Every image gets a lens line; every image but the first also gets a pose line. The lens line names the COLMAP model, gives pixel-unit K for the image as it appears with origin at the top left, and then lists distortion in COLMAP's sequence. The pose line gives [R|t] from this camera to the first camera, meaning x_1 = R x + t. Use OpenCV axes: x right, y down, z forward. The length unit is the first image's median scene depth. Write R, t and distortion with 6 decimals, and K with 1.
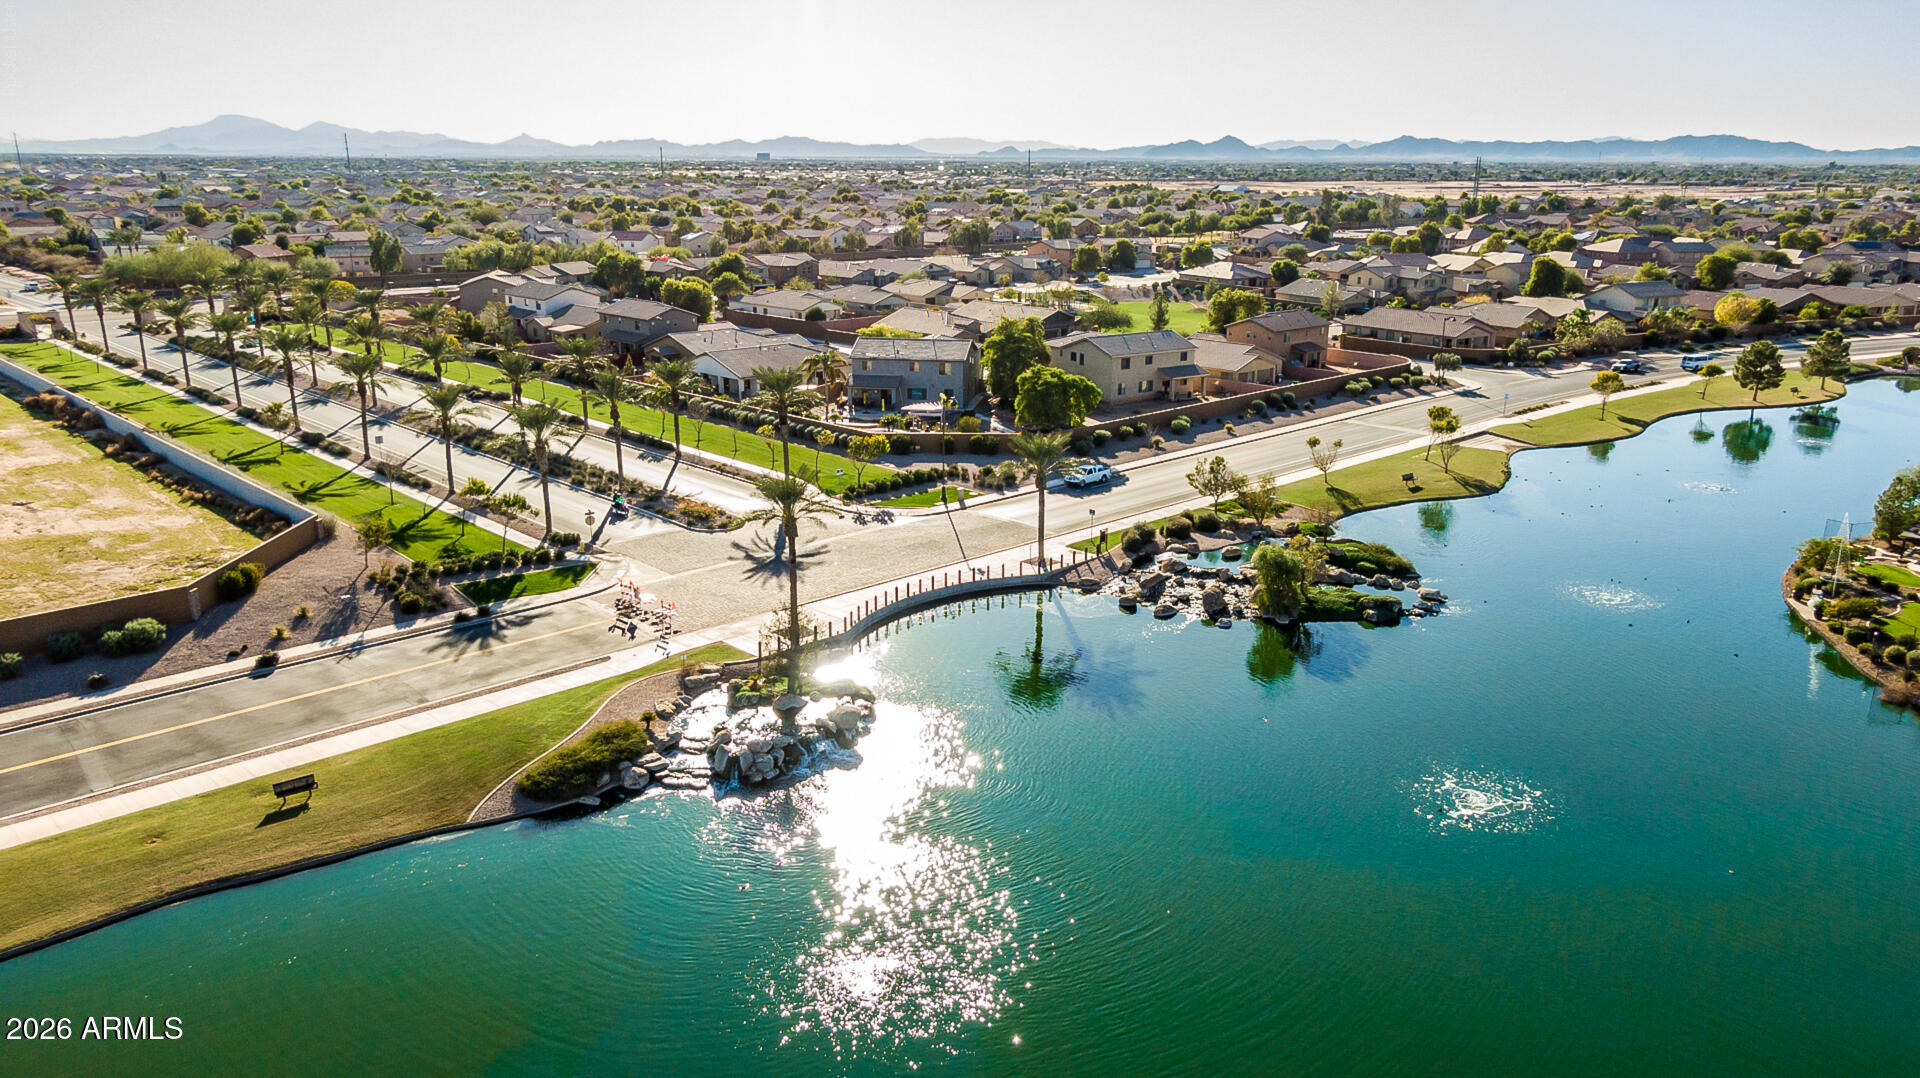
lens RADIAL K [[1363.4, 0, 962.3], [0, 1363.4, 537.5], [0, 0, 1]] dist [0.032129, -0.015976]
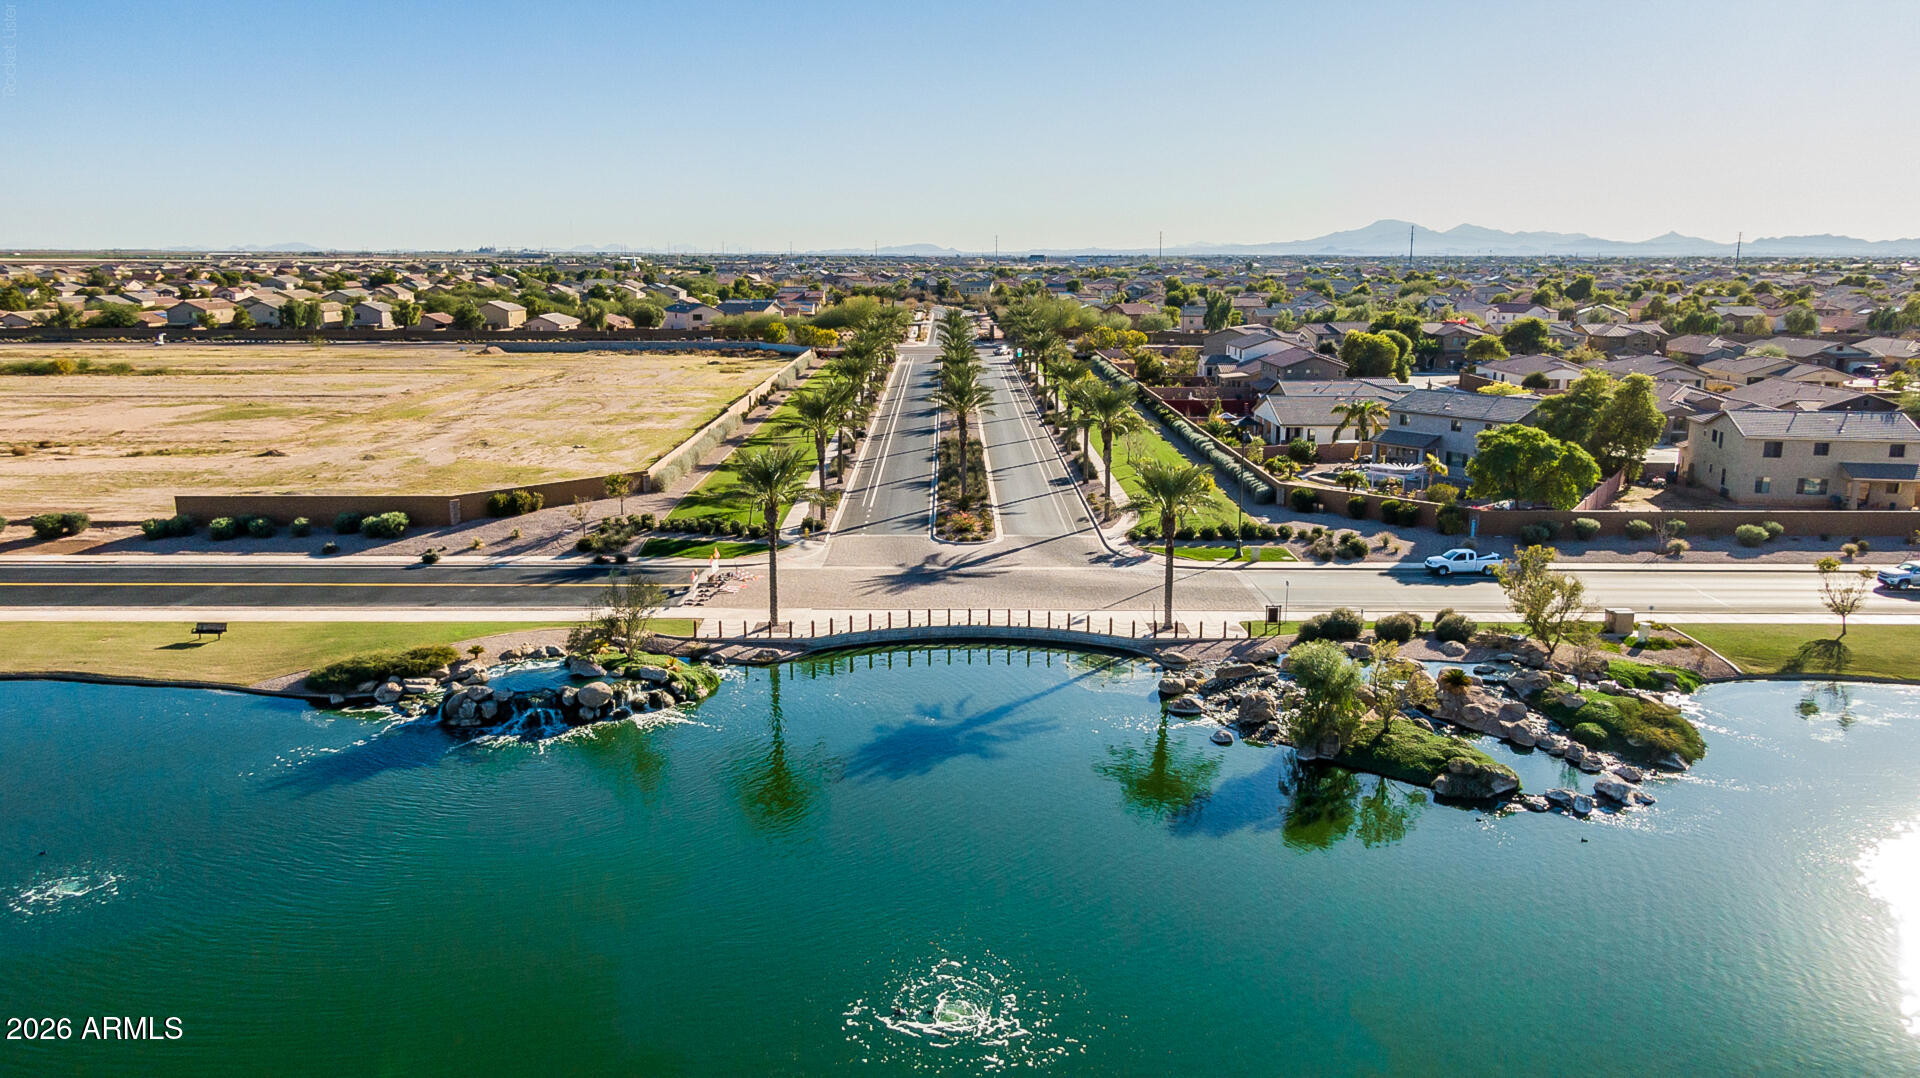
lens RADIAL K [[1363.4, 0, 956.8], [0, 1363.4, 539.0], [0, 0, 1]] dist [0.032129, -0.015976]
pose [[0.720460, 0.140164, -0.679185, 0.527008], [-0.184530, 0.982801, 0.007078, -0.017125], [0.668496, 0.120231, 0.733933, 0.356784]]
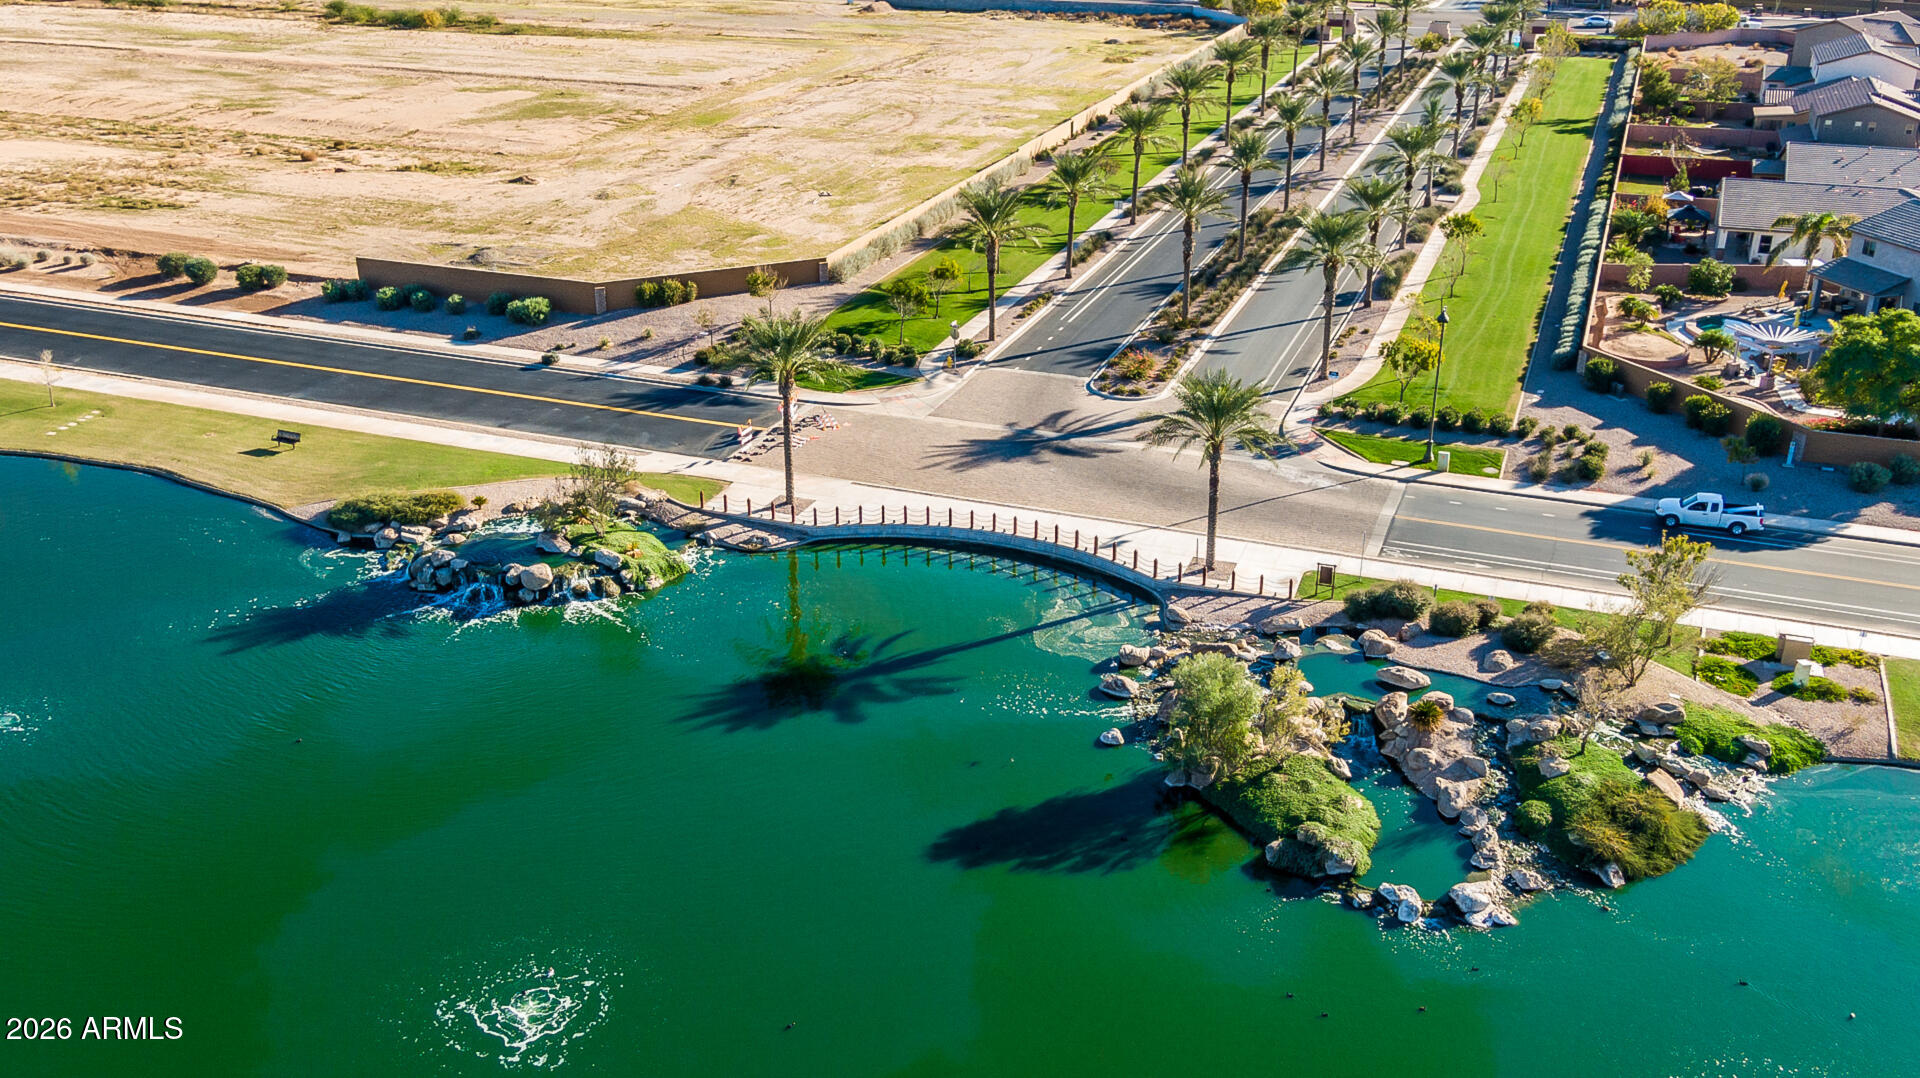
lens RADIAL K [[1728.3, 0, 961.2], [0, 1728.3, 541.7], [0, 0, 1]] dist [0.043238, 0.015254]
pose [[0.416881, 0.359871, -0.834688, 0.749825], [-0.239919, 0.929286, 0.280830, -0.214922], [0.876726, 0.083185, 0.473742, 0.523441]]
